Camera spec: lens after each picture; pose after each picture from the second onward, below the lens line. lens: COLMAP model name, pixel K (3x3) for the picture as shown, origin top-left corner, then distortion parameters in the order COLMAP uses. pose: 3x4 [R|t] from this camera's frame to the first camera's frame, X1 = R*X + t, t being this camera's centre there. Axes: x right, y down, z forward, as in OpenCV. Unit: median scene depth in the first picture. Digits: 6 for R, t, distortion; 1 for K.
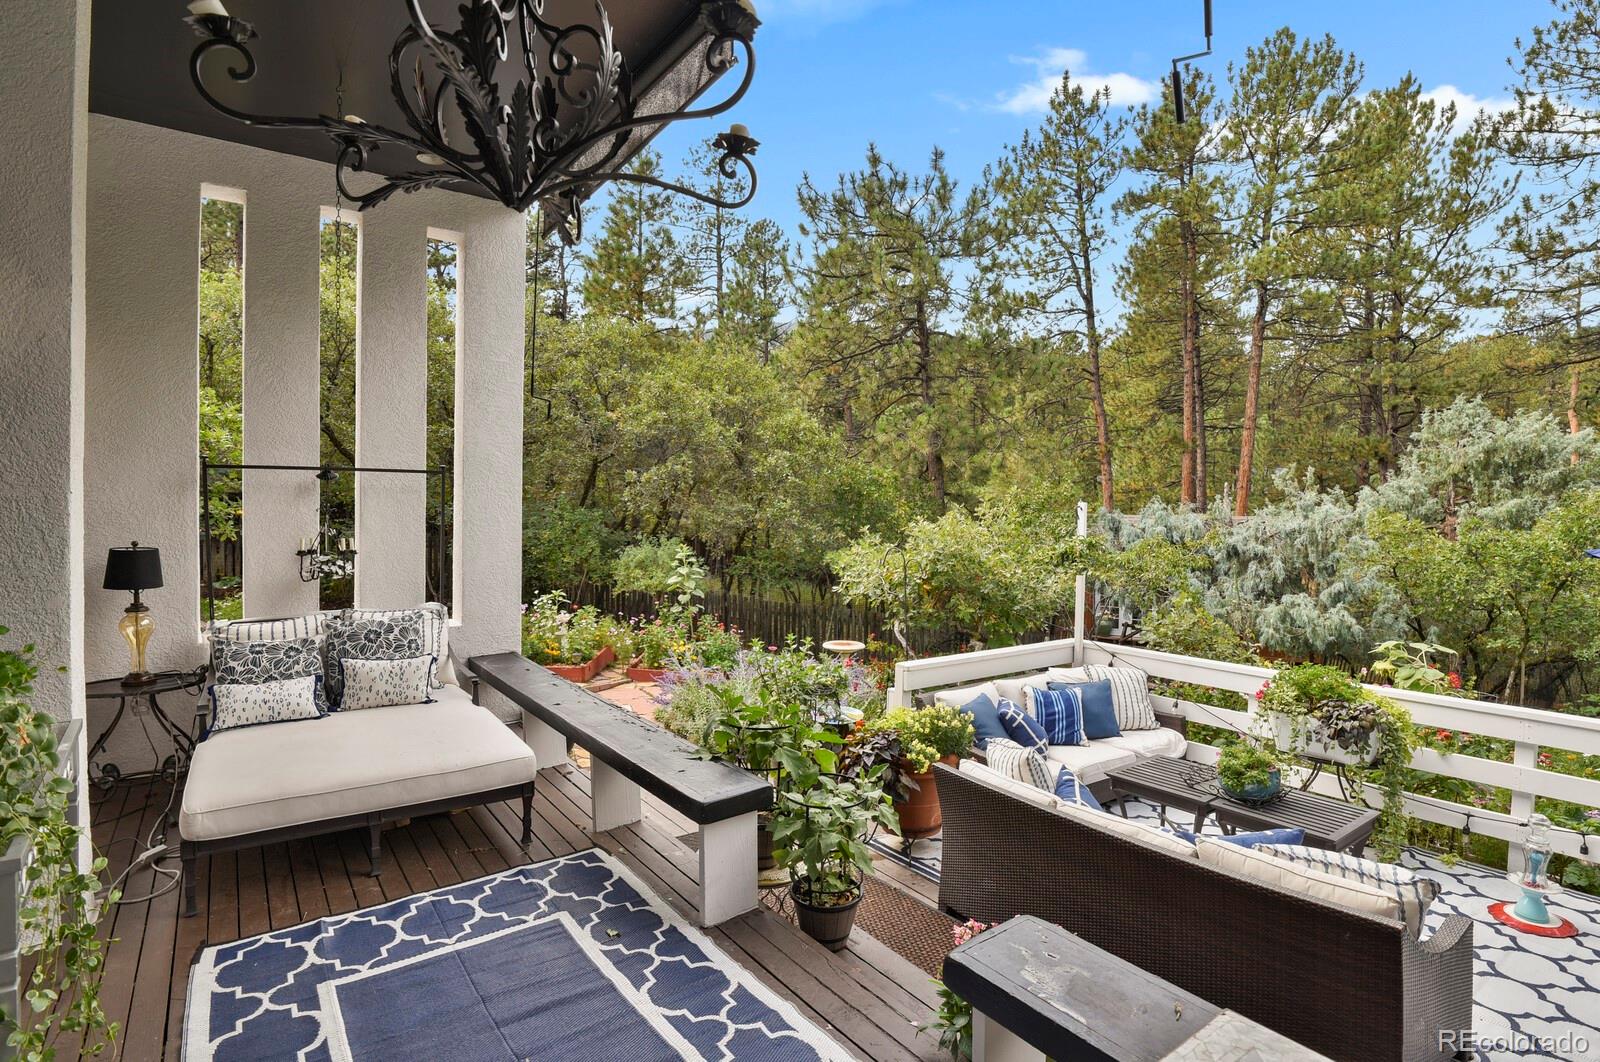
lens RADIAL K [[805.1, 0, 799.0], [0, 805.1, 521.6], [0, 0, 1]] dist [-0.017293, -0.006586]
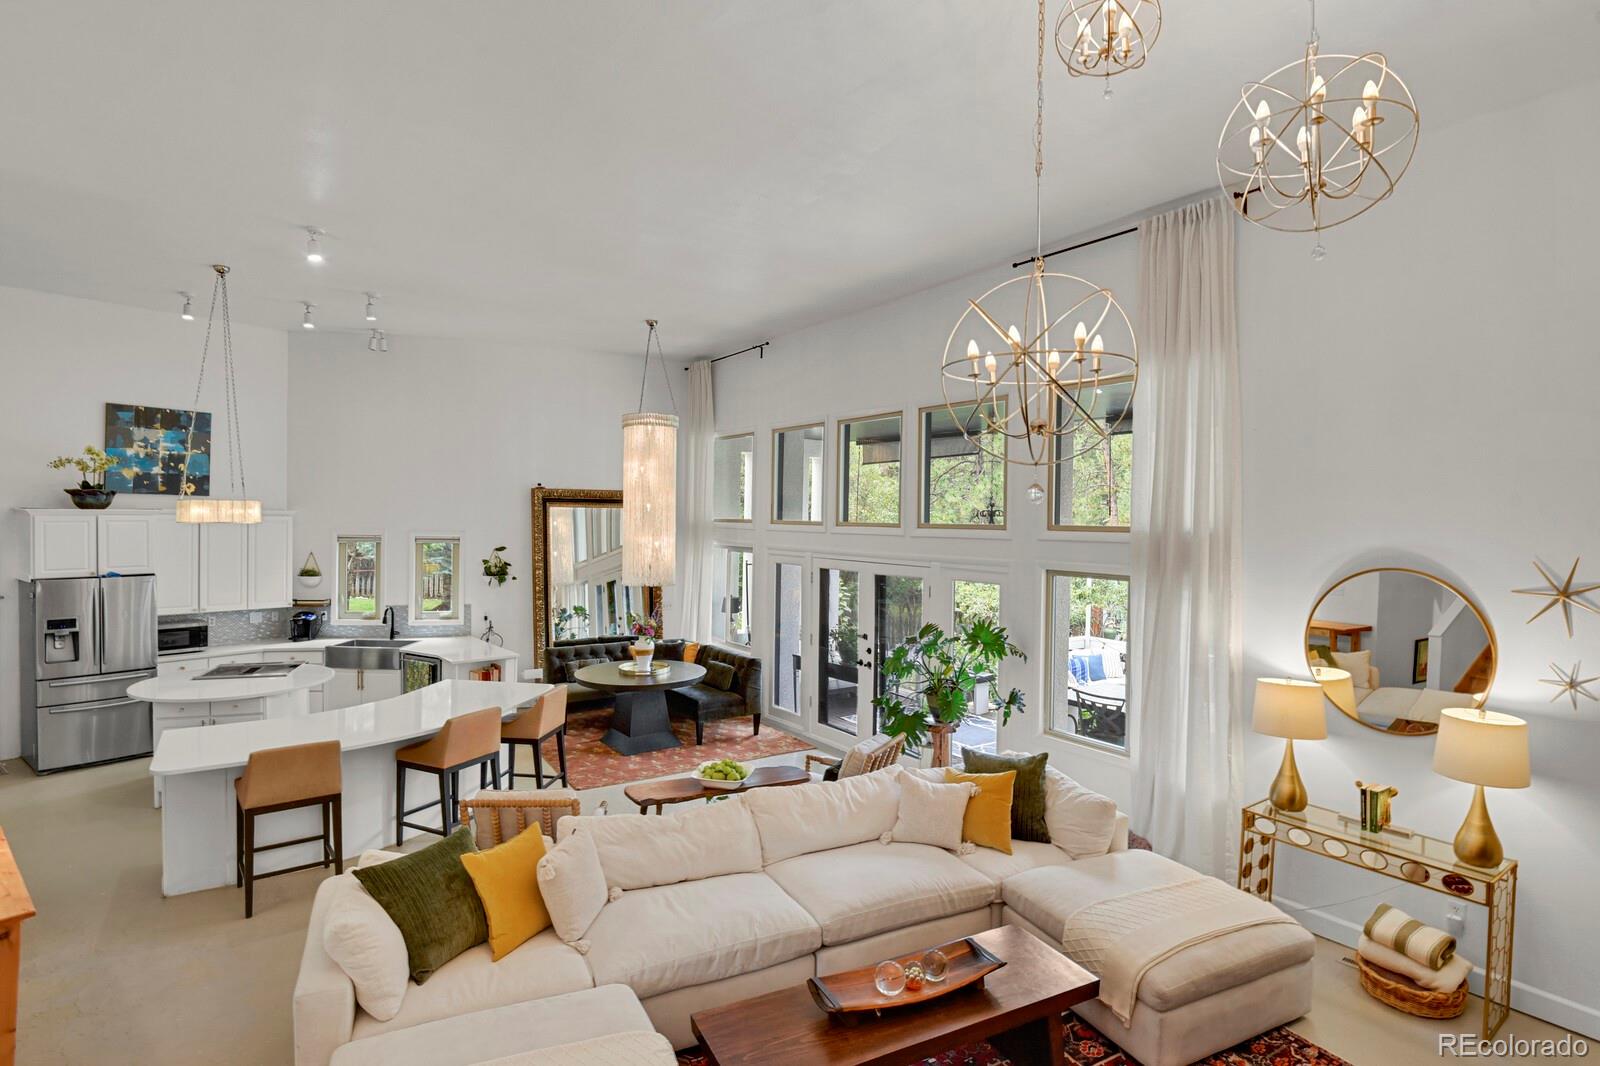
lens RADIAL K [[805.1, 0, 801.9], [0, 805.1, 532.6], [0, 0, 1]] dist [-0.017293, -0.006586]
pose [[0.999908, 0.007134, -0.011516, -0.365908], [-0.007139, 0.999974, -0.000404, -0.113971], [0.011513, 0.000486, 0.999934, -1.078299]]
